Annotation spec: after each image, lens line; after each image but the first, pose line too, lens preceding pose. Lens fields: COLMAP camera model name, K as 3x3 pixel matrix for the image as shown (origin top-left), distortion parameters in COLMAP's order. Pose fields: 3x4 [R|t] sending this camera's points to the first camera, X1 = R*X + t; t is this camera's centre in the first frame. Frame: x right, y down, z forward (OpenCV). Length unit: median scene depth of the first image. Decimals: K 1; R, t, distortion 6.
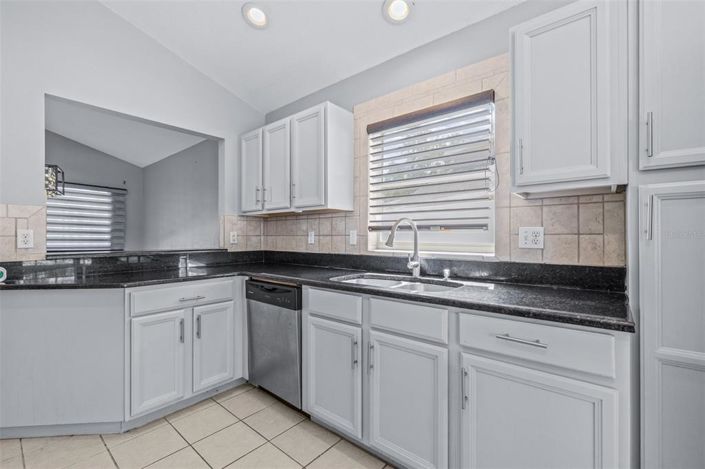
lens RADIAL K [[305.3, 0, 348.9], [0, 305.3, 235.7], [0, 0, 1]] dist [-0.003470, -0.000610]
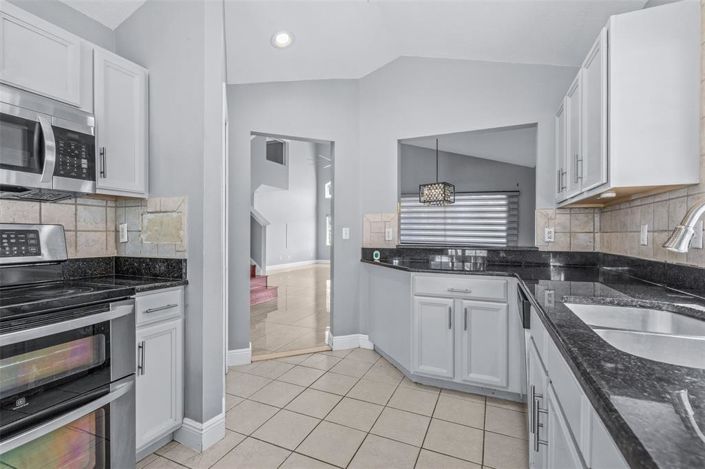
lens RADIAL K [[305.3, 0, 349.4], [0, 305.3, 232.6], [0, 0, 1]] dist [-0.003470, -0.000610]
pose [[0.285817, -0.004047, -0.958276, 0.276245], [-0.000523, 0.999990, -0.004379, 0.004436], [0.958284, 0.001752, 0.285812, 0.221305]]
